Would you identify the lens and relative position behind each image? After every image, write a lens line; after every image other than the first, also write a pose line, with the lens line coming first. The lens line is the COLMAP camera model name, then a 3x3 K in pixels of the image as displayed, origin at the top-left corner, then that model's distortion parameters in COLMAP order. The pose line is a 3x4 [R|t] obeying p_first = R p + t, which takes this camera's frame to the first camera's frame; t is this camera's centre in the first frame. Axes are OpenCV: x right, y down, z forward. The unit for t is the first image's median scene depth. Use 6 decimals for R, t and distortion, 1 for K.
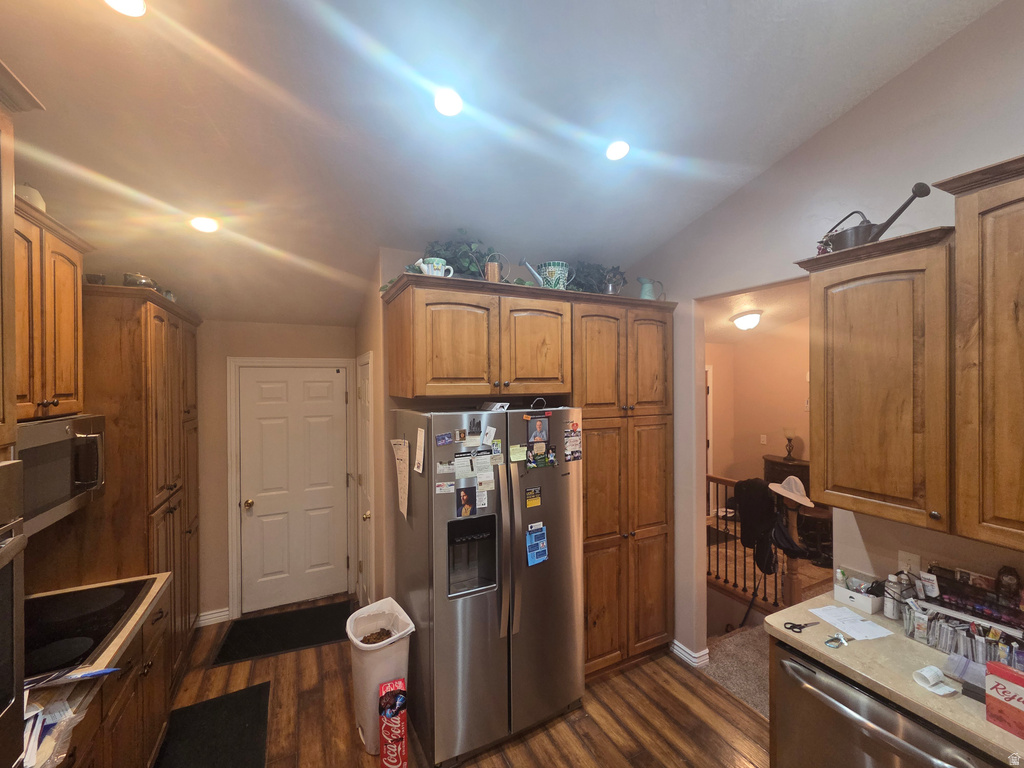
lens RADIAL K [[420.8, 0, 512.6], [0, 420.8, 385.3], [0, 0, 1]] dist [-0.001343, 0.001674]
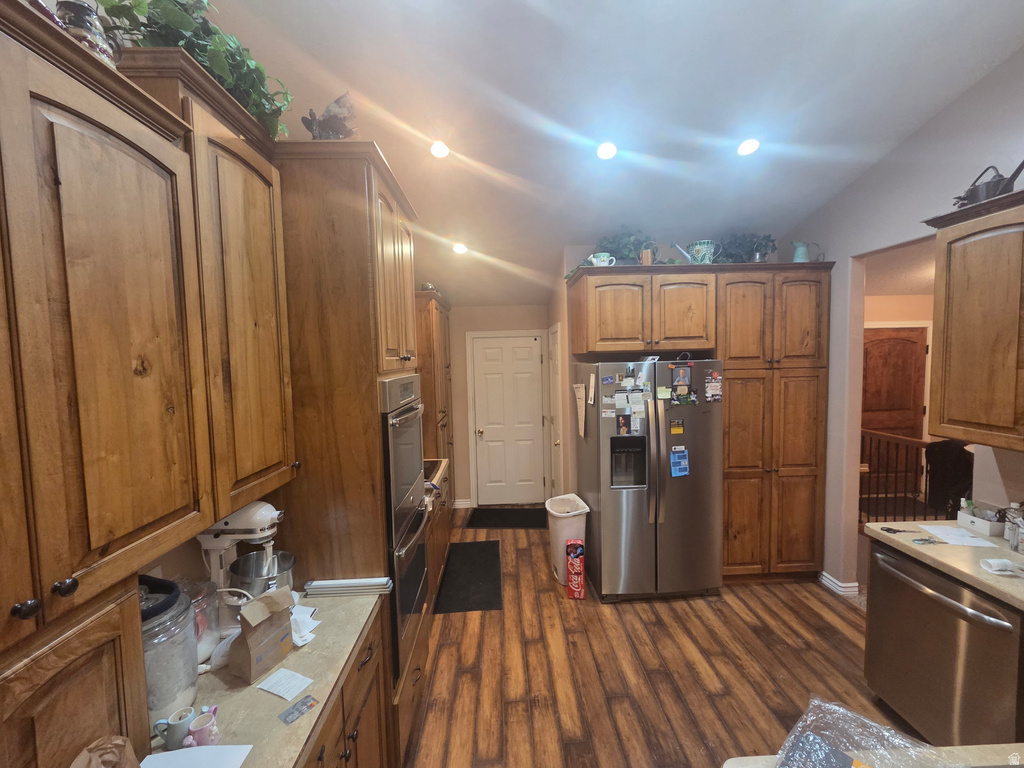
lens RADIAL K [[420.8, 0, 513.9], [0, 420.8, 385.1], [0, 0, 1]] dist [-0.001343, 0.001674]
pose [[0.908415, 0.010997, -0.417924, 0.126995], [0.017267, 0.997814, 0.063787, 0.038687], [0.417712, -0.065161, 0.906240, -0.383346]]
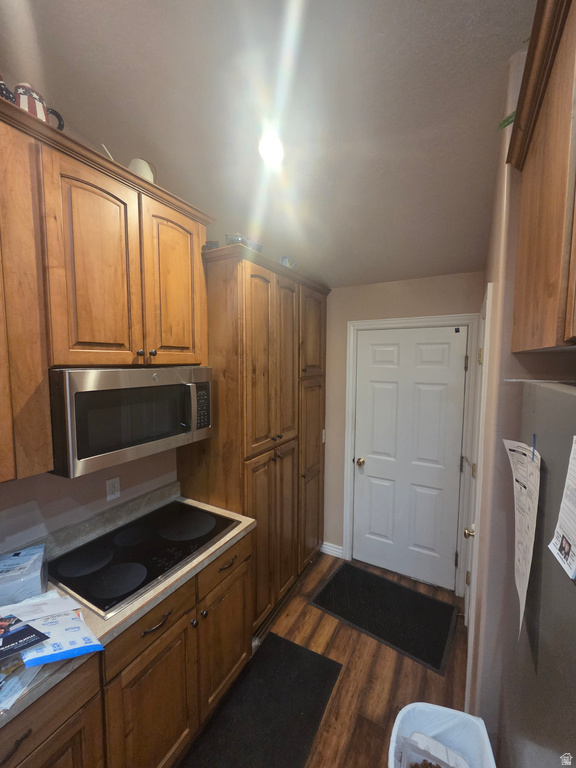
lens RADIAL K [[315.6, 0, 287.7], [0, 315.6, 384.9], [0, 0, 1]] dist [-0.001343, 0.001674]
pose [[0.554742, 0.076971, -0.828454, -0.130531], [-0.011572, 0.996329, 0.084820, 0.037437], [0.831942, -0.037466, 0.553596, 0.603400]]
